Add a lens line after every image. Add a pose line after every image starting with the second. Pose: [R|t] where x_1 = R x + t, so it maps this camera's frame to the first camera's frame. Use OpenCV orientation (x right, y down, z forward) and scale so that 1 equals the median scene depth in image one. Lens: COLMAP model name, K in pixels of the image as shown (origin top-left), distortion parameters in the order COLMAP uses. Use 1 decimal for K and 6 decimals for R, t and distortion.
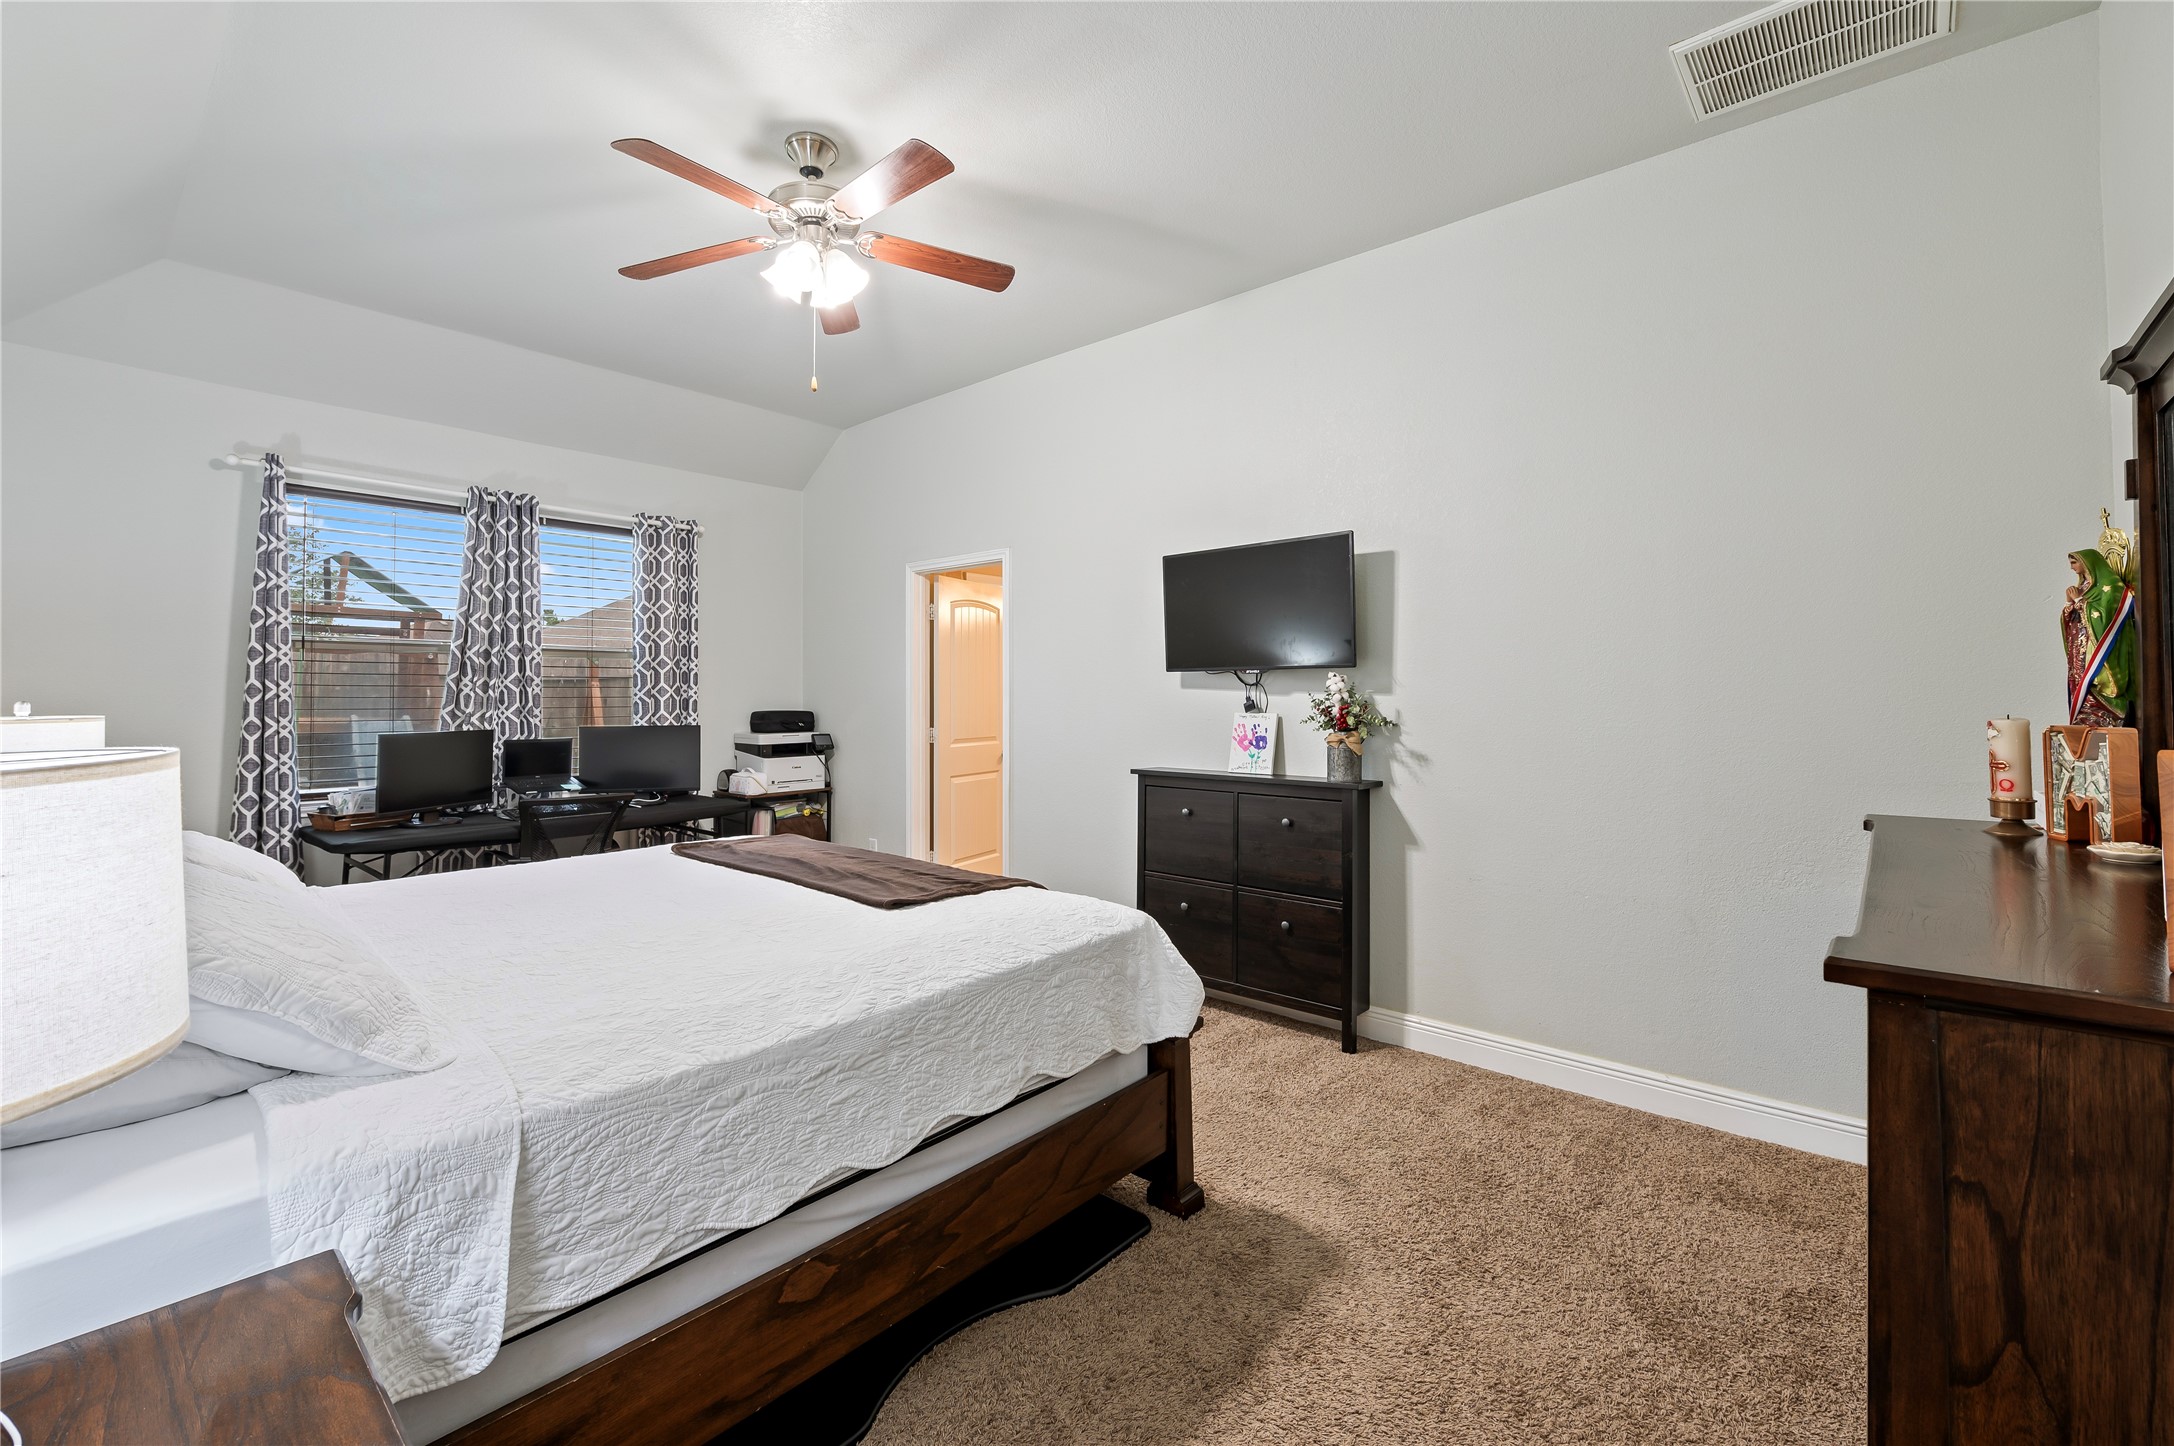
lens RADIAL K [[900.4, 0, 1082.8], [0, 900.4, 689.8], [0, 0, 1]] dist [-0.000565, -0.000067]
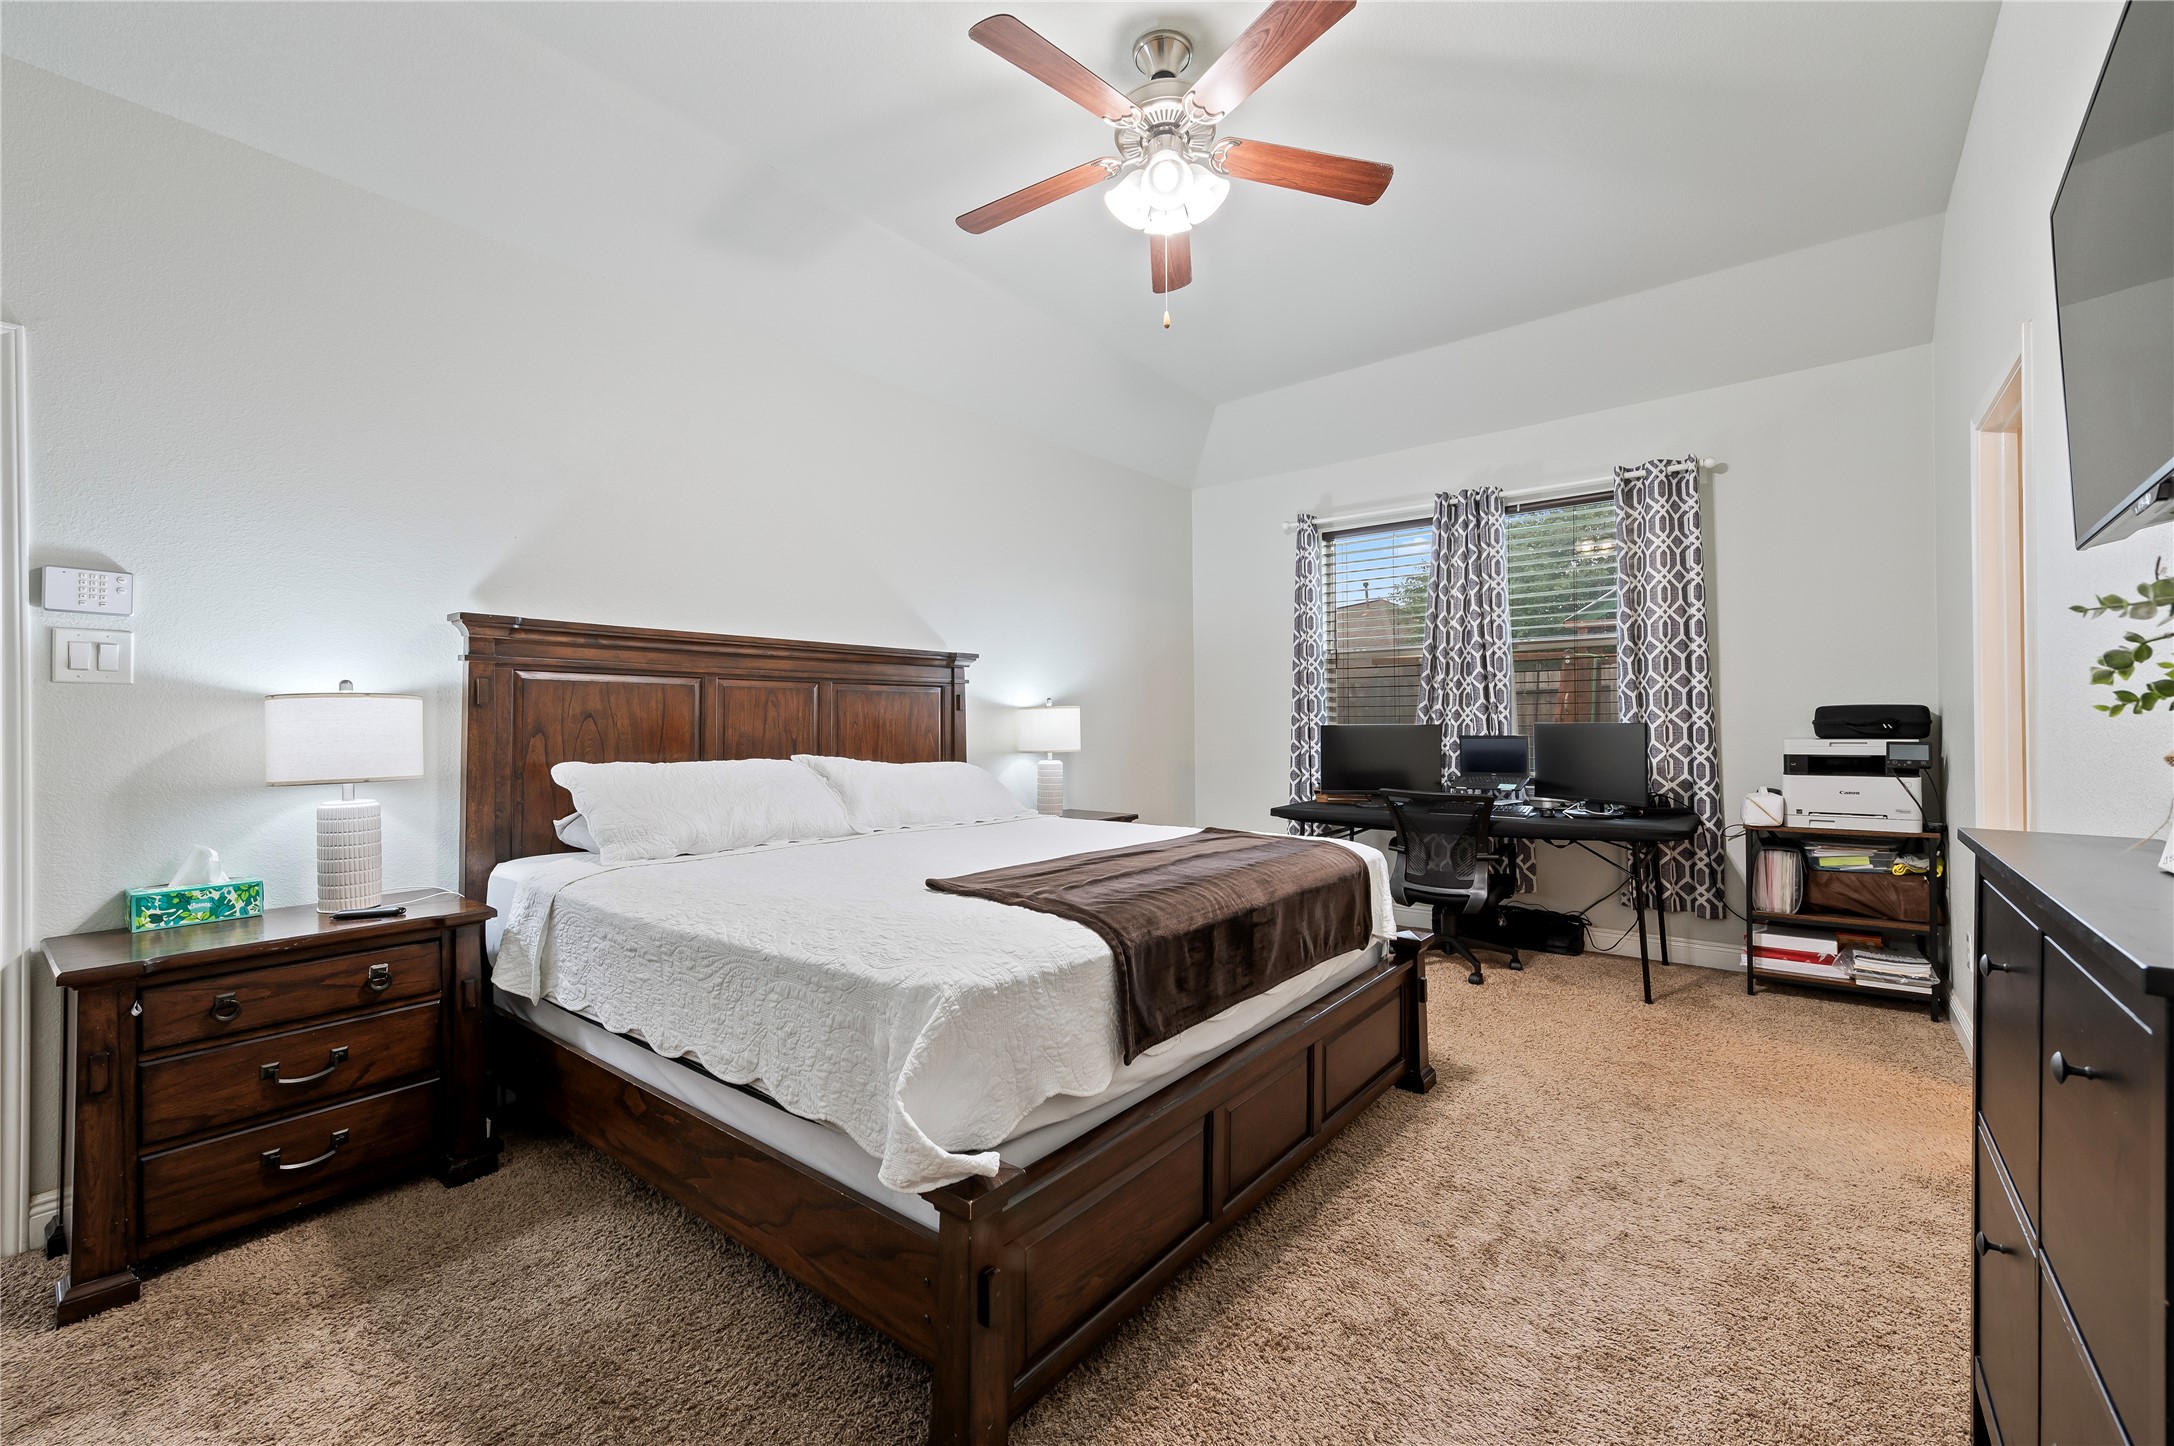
lens RADIAL K [[894.0, 0, 1093.5], [0, 894.0, 721.0], [0, 0, 1]] dist [-0.003416, -0.000550]
pose [[0.052887, -0.000906, -0.998600, 0.339450], [0.014718, 0.999892, -0.000128, 0.032616], [0.998492, -0.014690, 0.052894, 0.518280]]
